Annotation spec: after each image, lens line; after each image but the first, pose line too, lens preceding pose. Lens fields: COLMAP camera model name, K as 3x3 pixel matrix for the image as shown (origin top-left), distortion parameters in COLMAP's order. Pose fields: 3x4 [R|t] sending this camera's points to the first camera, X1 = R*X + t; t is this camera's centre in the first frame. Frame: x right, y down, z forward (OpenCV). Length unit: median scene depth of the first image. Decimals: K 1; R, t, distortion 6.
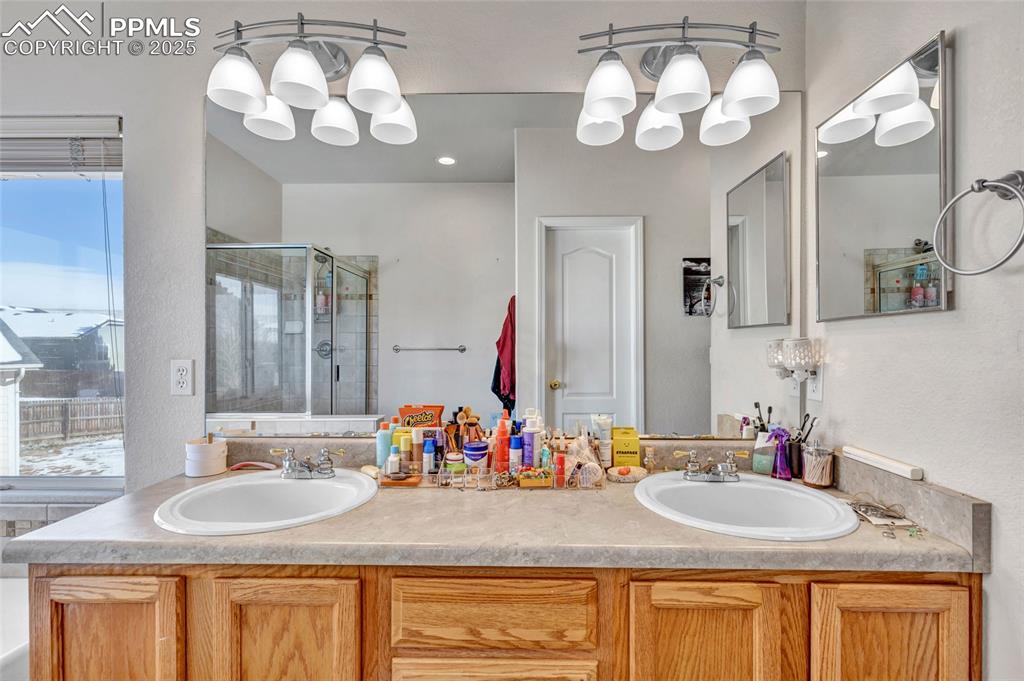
lens RADIAL K [[466.7, 0, 513.1], [0, 466.7, 343.3], [0, 0, 1]] dist [0.009774, -0.002163]
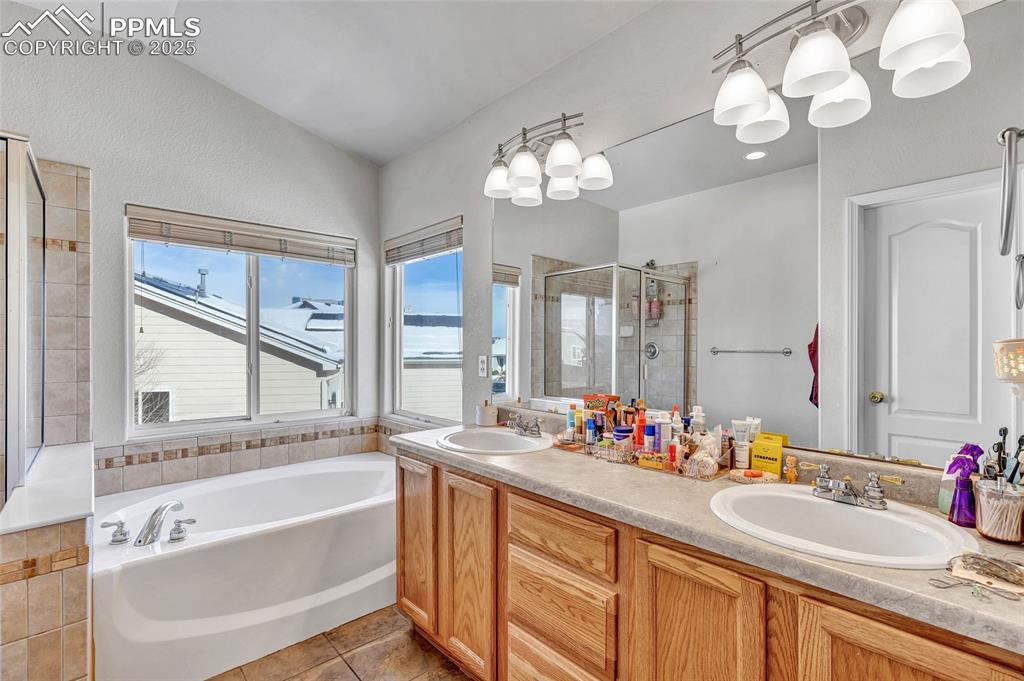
lens RADIAL K [[466.7, 0, 514.0], [0, 466.7, 342.6], [0, 0, 1]] dist [0.009774, -0.002163]
pose [[0.691108, -0.002324, -0.722747, 0.645250], [-0.001756, 0.999986, -0.004894, -0.001885], [0.722749, 0.004651, 0.691095, -0.065909]]
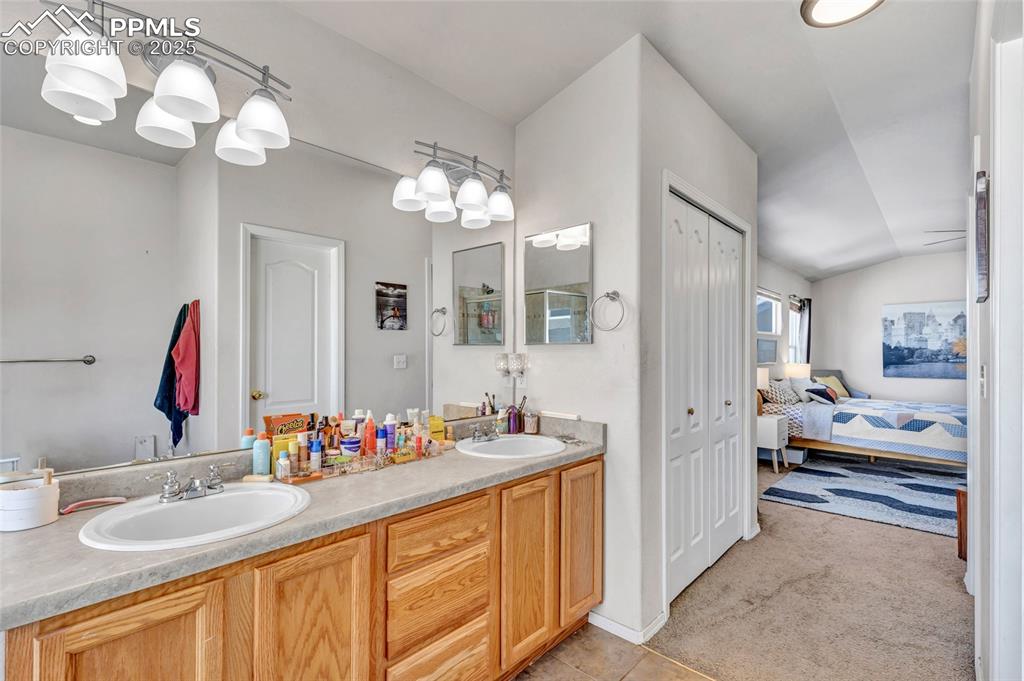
lens RADIAL K [[466.7, 0, 515.7], [0, 466.7, 343.1], [0, 0, 1]] dist [0.009774, -0.002163]
pose [[0.662126, 0.013381, 0.749273, -0.767306], [-0.006783, 0.999907, -0.011863, -0.032373], [-0.749362, 0.002772, 0.662155, -0.175009]]
